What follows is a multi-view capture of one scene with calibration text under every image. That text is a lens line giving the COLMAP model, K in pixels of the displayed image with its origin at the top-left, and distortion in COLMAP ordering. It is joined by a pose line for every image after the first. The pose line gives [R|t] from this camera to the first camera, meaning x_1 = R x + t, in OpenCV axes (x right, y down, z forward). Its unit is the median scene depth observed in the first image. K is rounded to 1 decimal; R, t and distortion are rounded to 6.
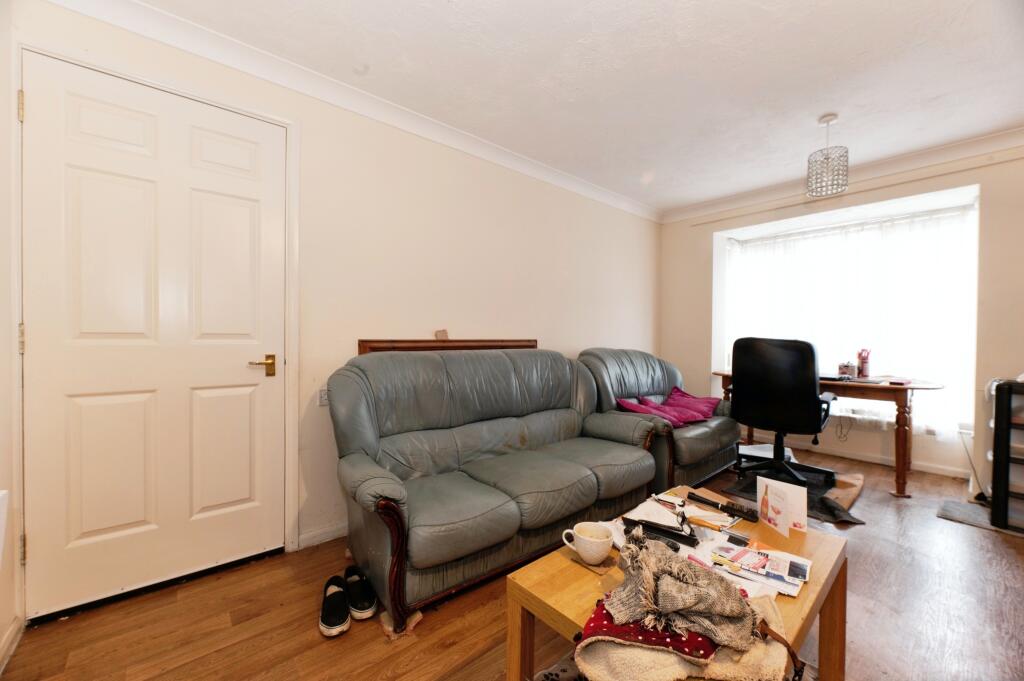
lens RADIAL K [[400.5, 0, 510.7], [0, 400.5, 336.4], [0, 0, 1]] dist [-0.002303, -0.000140]
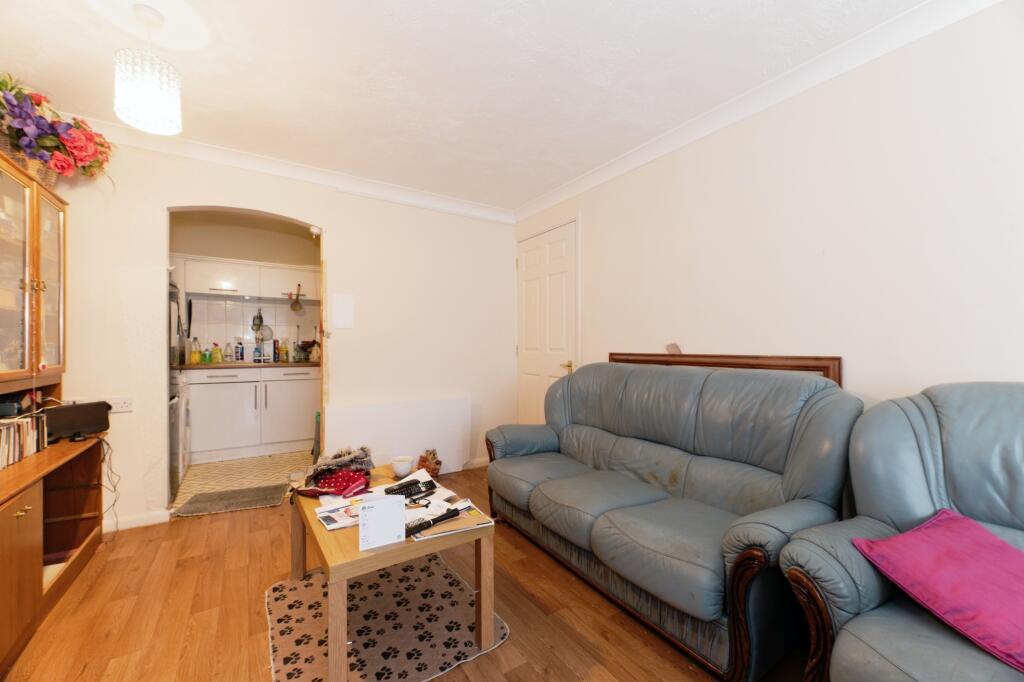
lens RADIAL K [[404.2, 0, 515.5], [0, 404.2, 341.5], [0, 0, 1]] dist [-0.000135, -0.000036]
pose [[-0.116036, -0.023902, -0.992957, 0.862352], [-0.010342, 0.999685, -0.022855, 0.004273], [0.993191, 0.007617, -0.116246, 0.762808]]
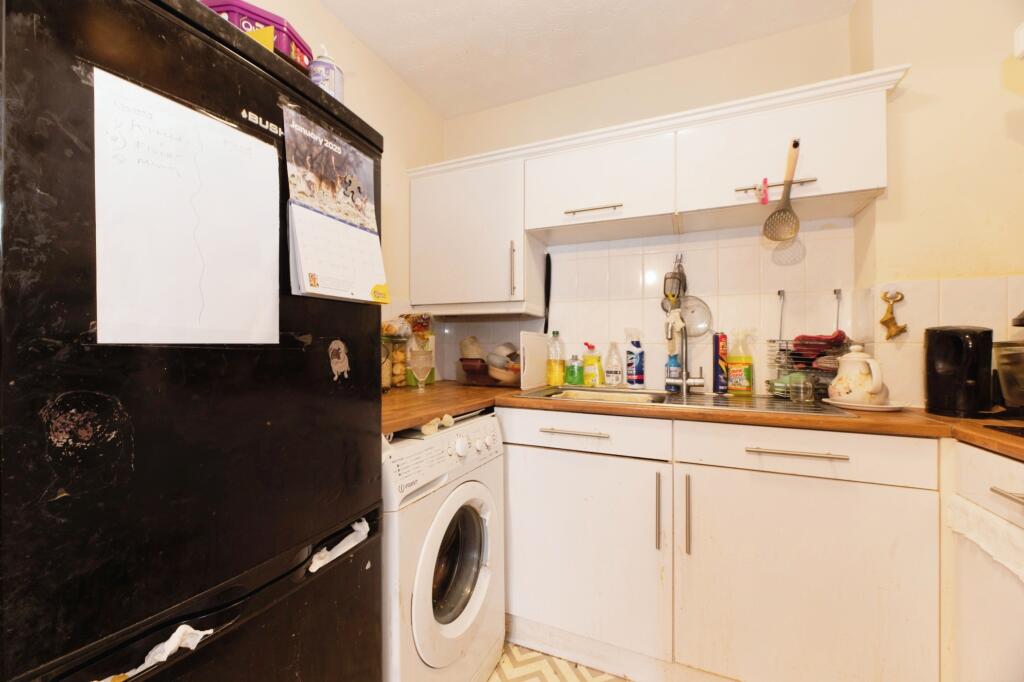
lens RADIAL K [[404.2, 0, 514.9], [0, 404.2, 348.1], [0, 0, 1]] dist [-0.000135, -0.000036]
pose [[-0.898154, -0.024159, -0.439017, 0.546160], [-0.024864, 0.999682, -0.004144, 0.003432], [0.438978, 0.007193, -0.898469, 0.520721]]
